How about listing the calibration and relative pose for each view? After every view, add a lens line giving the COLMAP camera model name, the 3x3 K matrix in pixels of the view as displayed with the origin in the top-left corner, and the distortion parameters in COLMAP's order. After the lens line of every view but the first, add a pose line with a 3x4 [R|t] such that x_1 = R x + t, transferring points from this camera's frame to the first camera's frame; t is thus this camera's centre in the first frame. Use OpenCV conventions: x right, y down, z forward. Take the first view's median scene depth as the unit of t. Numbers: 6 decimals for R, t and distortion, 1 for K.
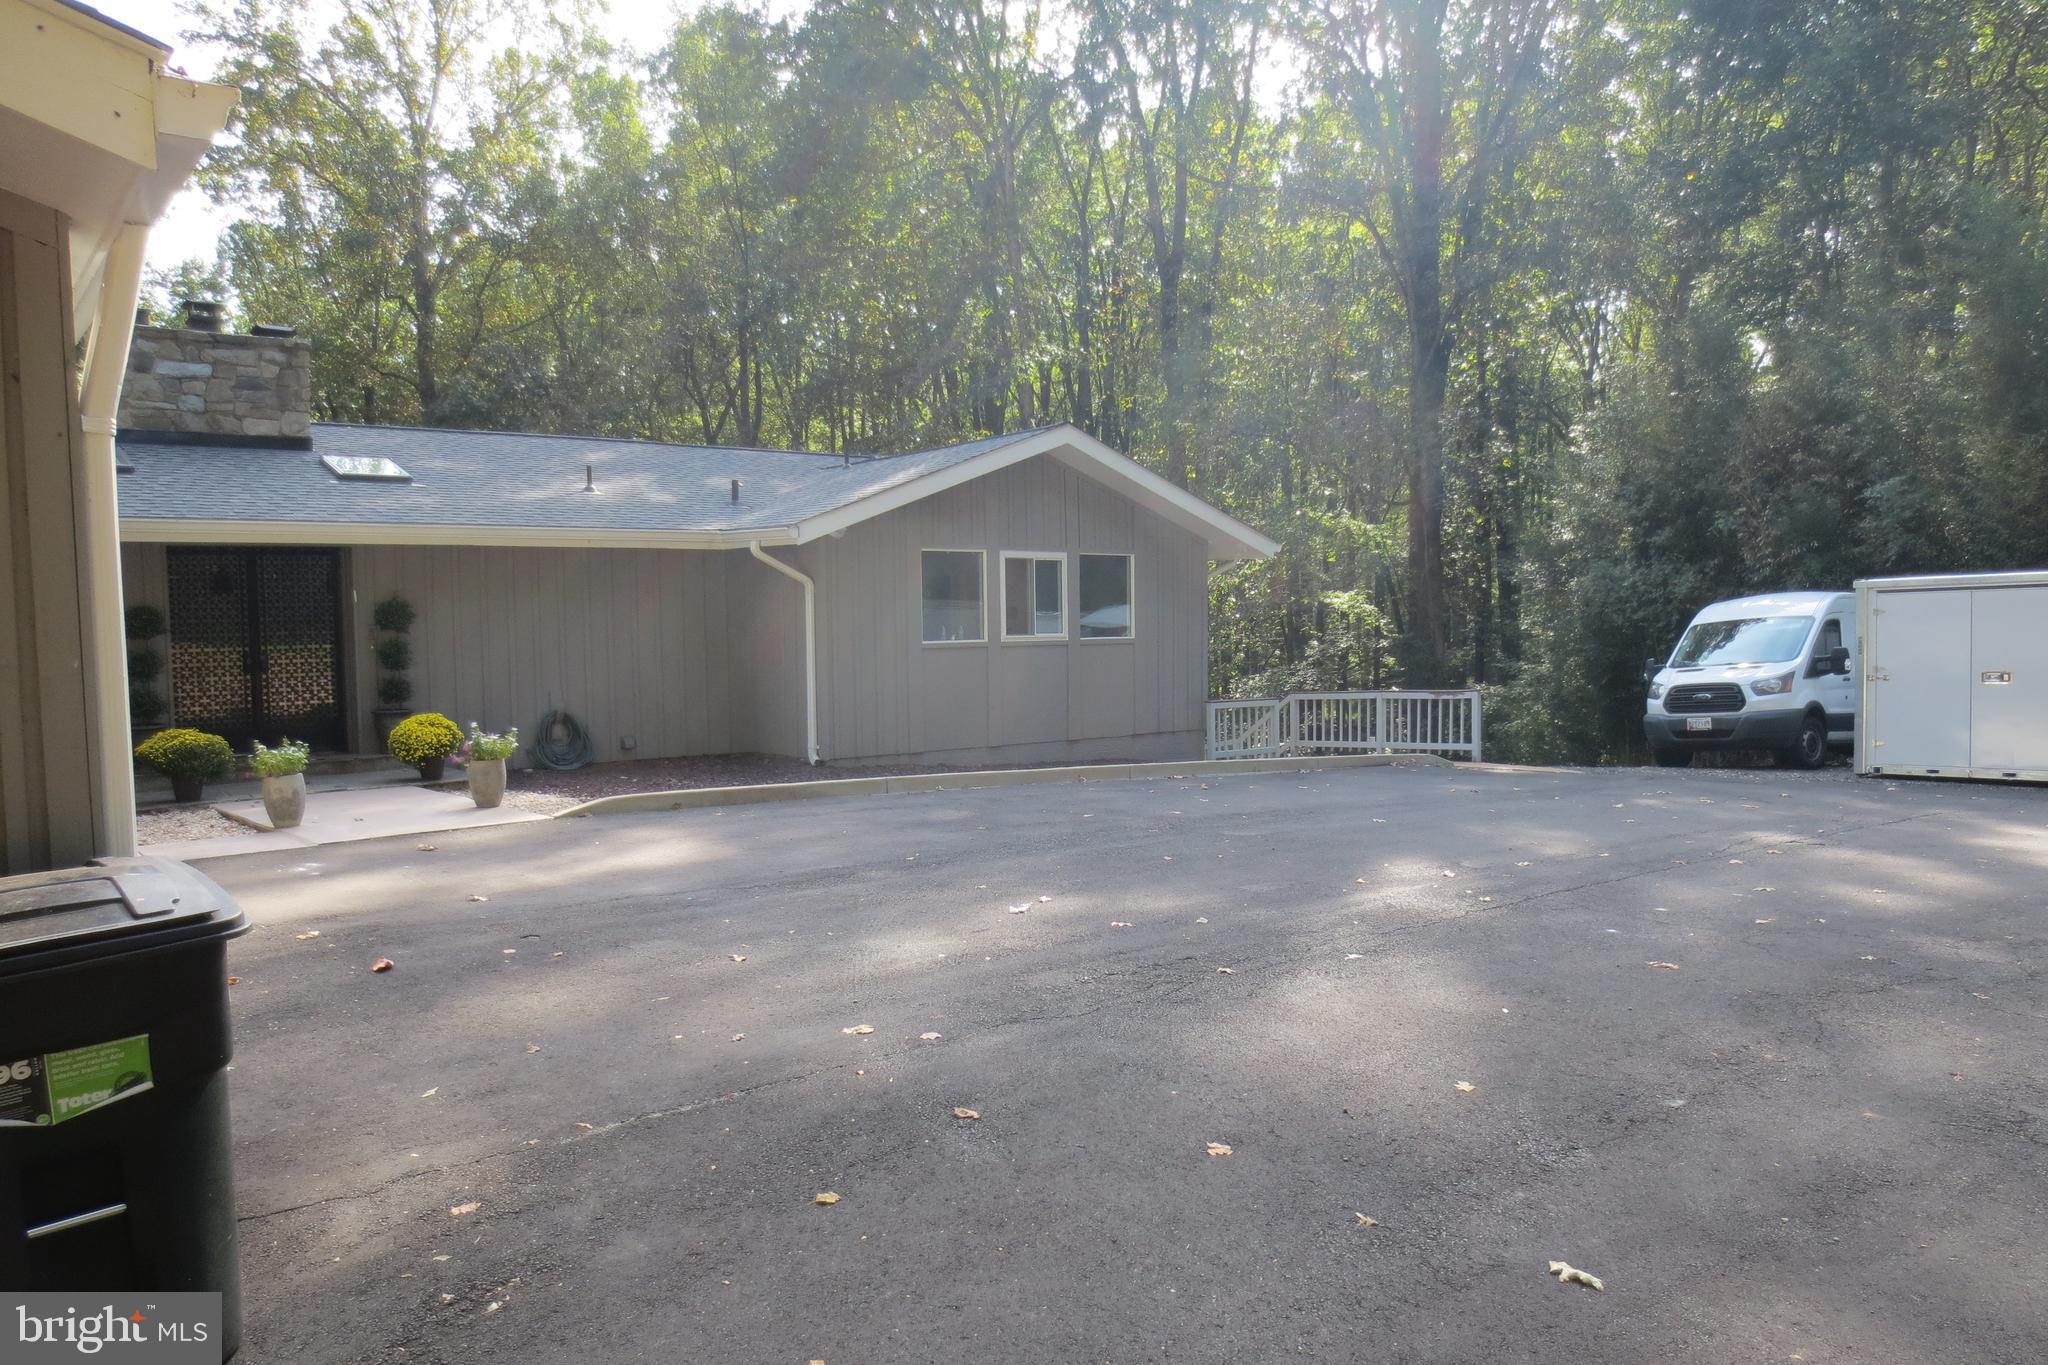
lens RADIAL K [[1461.7, 0, 1033.0], [0, 1461.7, 695.9], [0, 0, 1]] dist [-0.011358, -0.004386]
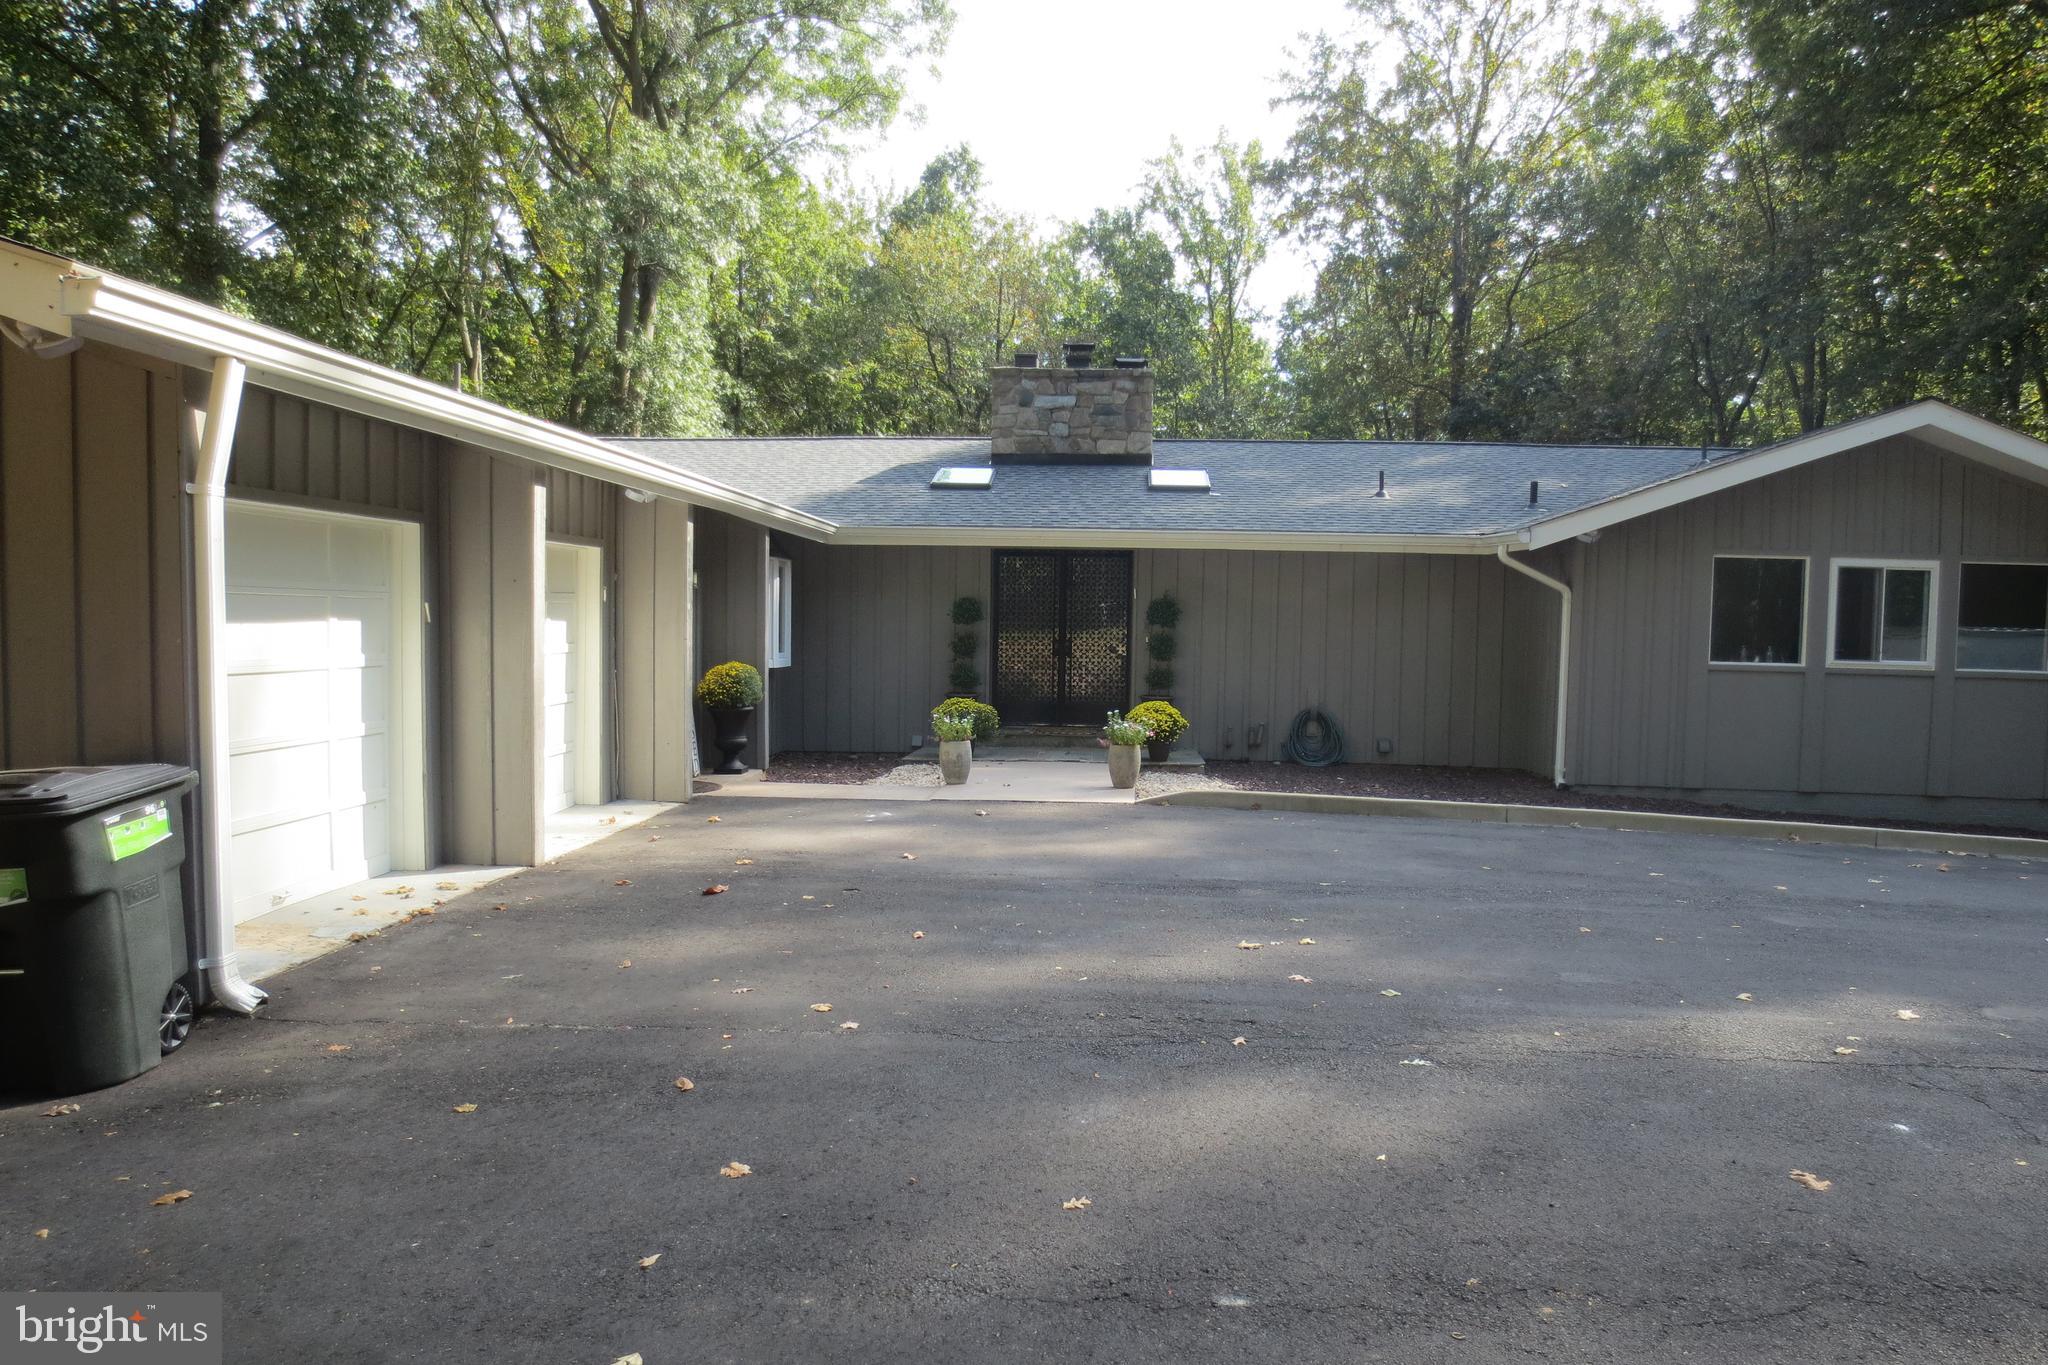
lens RADIAL K [[1461.7, 0, 1033.0], [0, 1461.7, 695.9], [0, 0, 1]] dist [-0.011358, -0.004386]
pose [[0.747384, 0.068215, -0.660881, 0.208402], [-0.069543, 0.997283, 0.024293, -0.010472], [0.660743, 0.027803, 0.750097, 0.089596]]
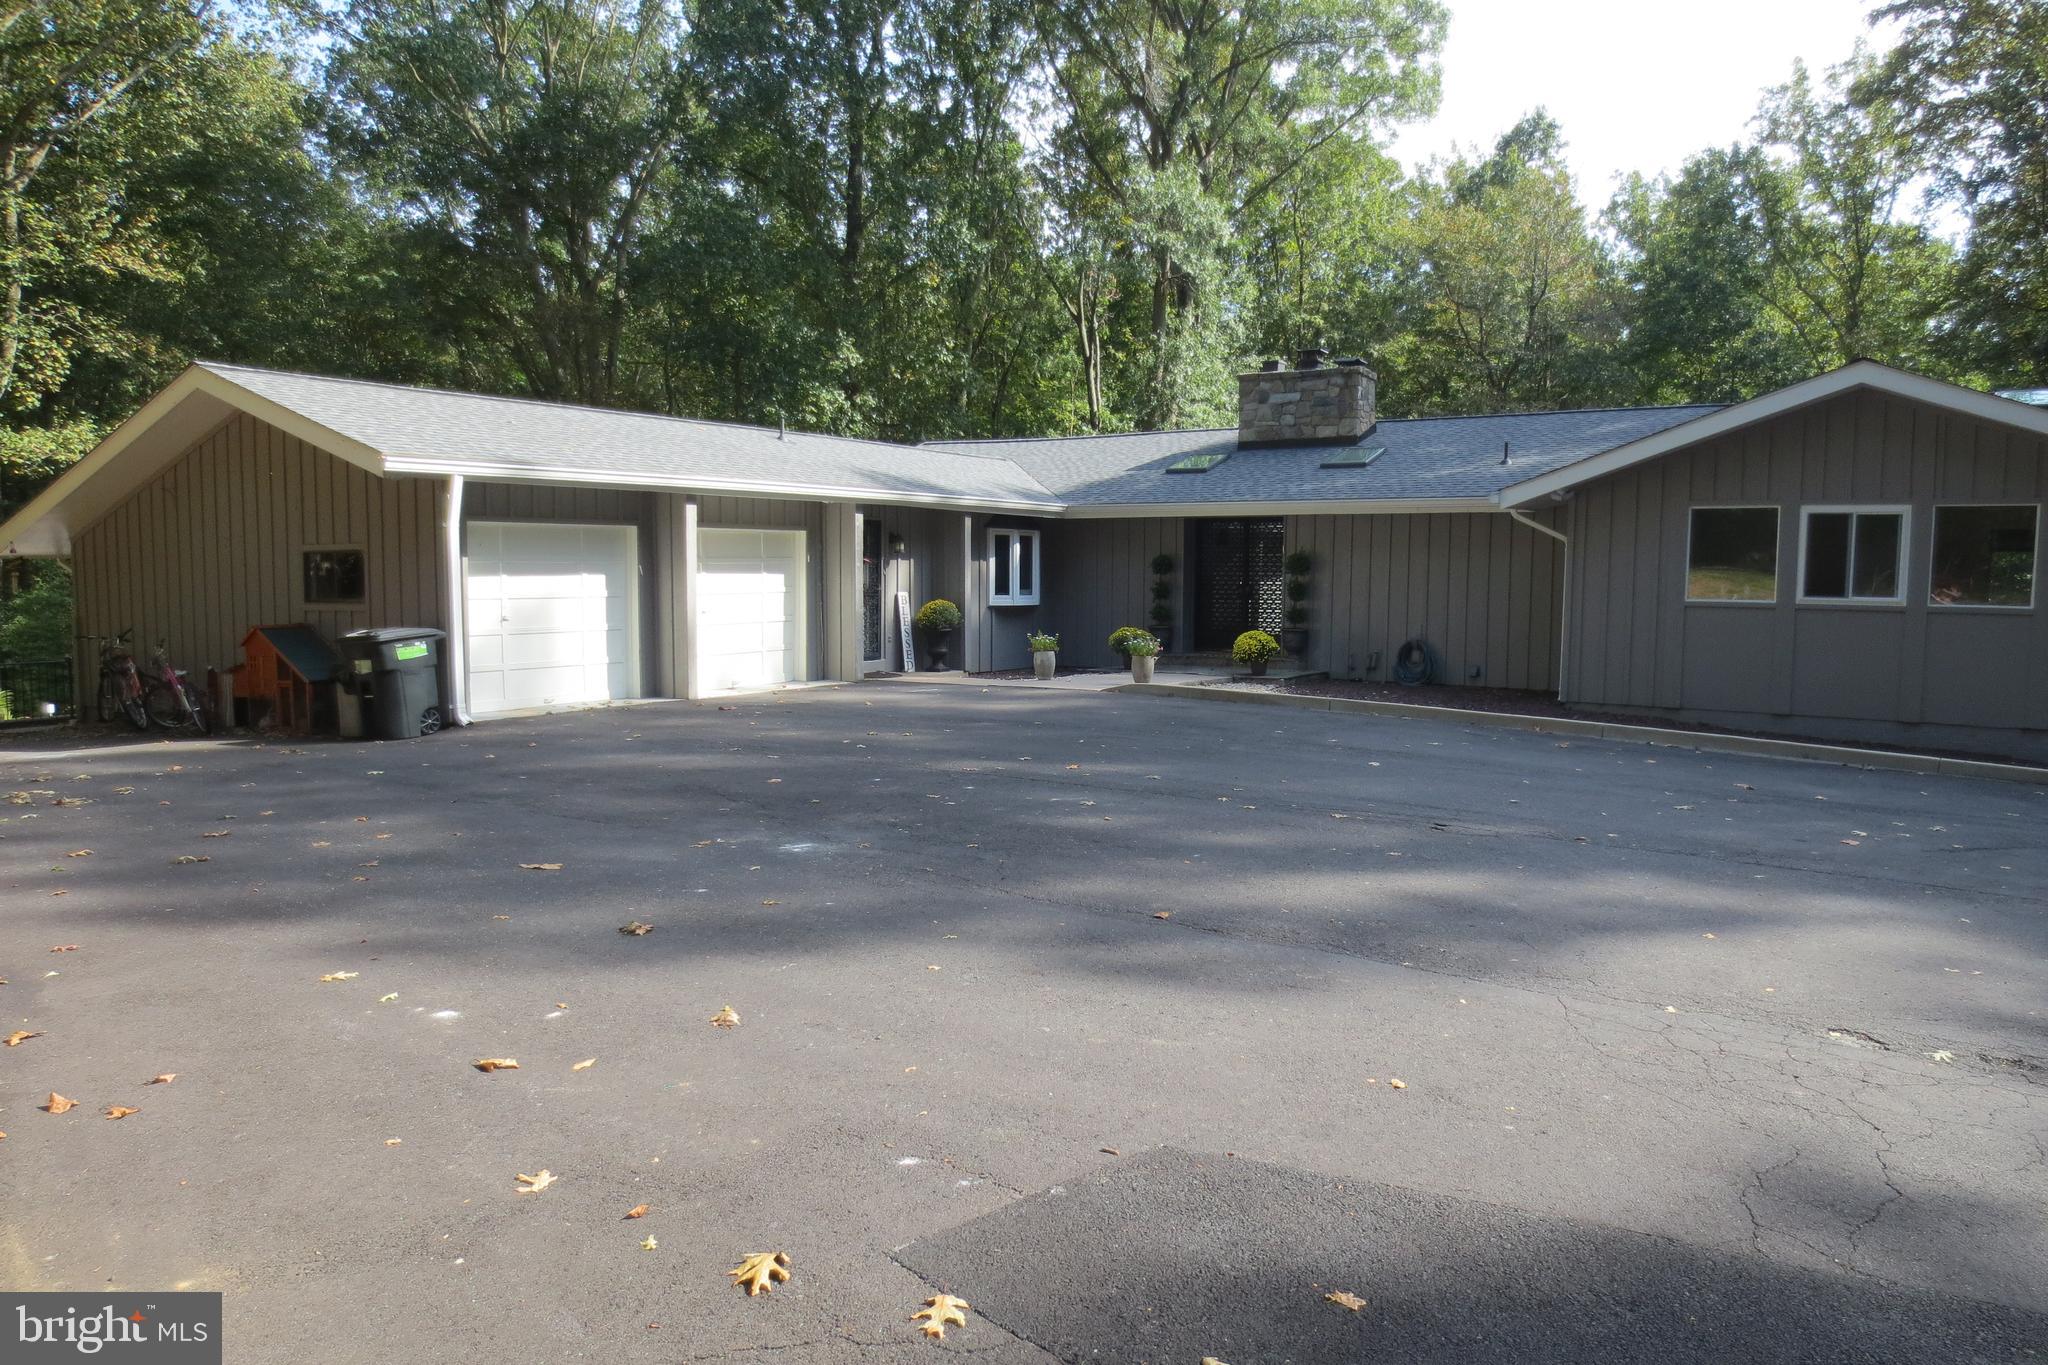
lens RADIAL K [[1461.7, 0, 1033.0], [0, 1461.7, 695.9], [0, 0, 1]] dist [-0.011358, -0.004386]
pose [[0.316728, 0.103624, -0.942839, 0.779013], [-0.062827, 0.994123, 0.088155, -0.032642], [0.946433, 0.031315, 0.321377, 0.264621]]
